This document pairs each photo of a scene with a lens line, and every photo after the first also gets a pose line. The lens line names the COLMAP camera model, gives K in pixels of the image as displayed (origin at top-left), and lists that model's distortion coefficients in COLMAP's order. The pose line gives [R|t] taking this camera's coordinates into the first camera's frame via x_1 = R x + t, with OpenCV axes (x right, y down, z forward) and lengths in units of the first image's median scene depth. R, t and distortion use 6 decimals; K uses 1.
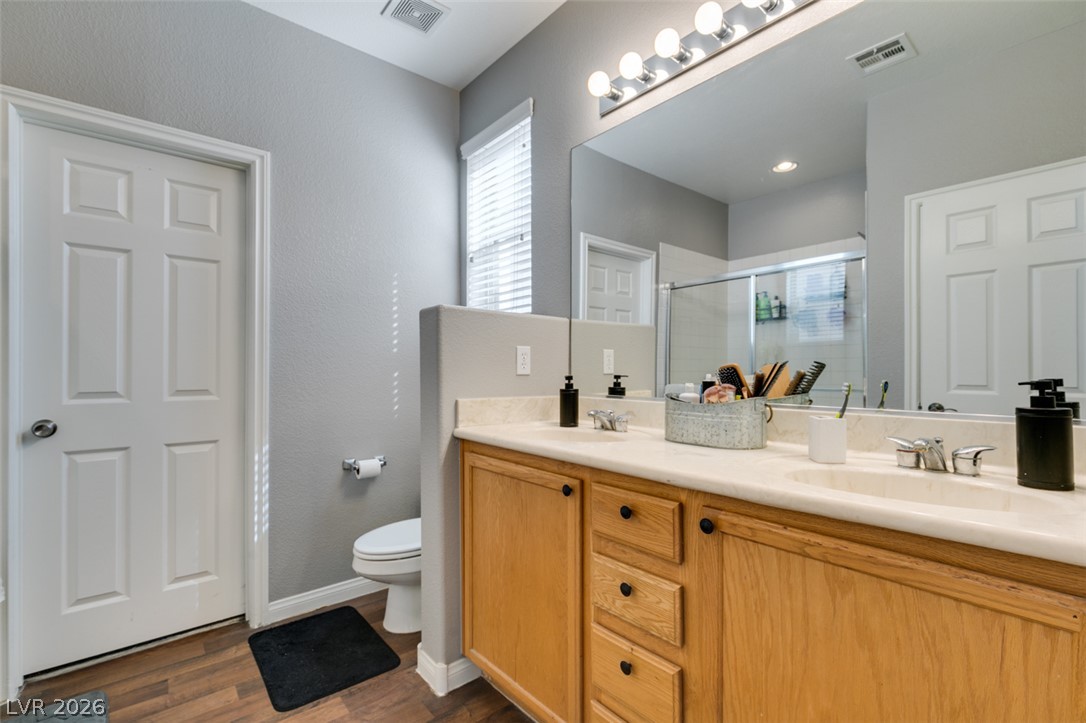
lens RADIAL K [[489.0, 0, 541.0], [0, 489.0, 361.8], [0, 0, 1]] dist [-0.001685, -0.001169]
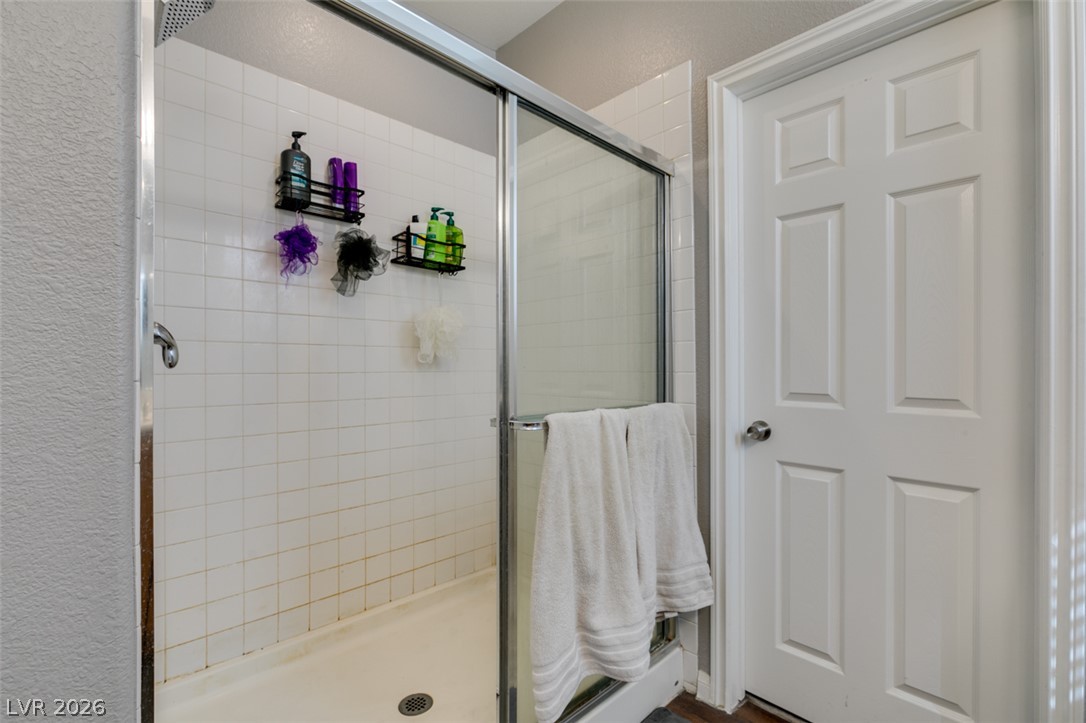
lens RADIAL K [[489.0, 0, 538.7], [0, 489.0, 364.9], [0, 0, 1]] dist [-0.001685, -0.001169]
pose [[0.060093, 0.003574, -0.998186, -0.134031], [0.017423, 0.999837, 0.004629, 0.003692], [0.998041, -0.017669, 0.060021, 0.504049]]
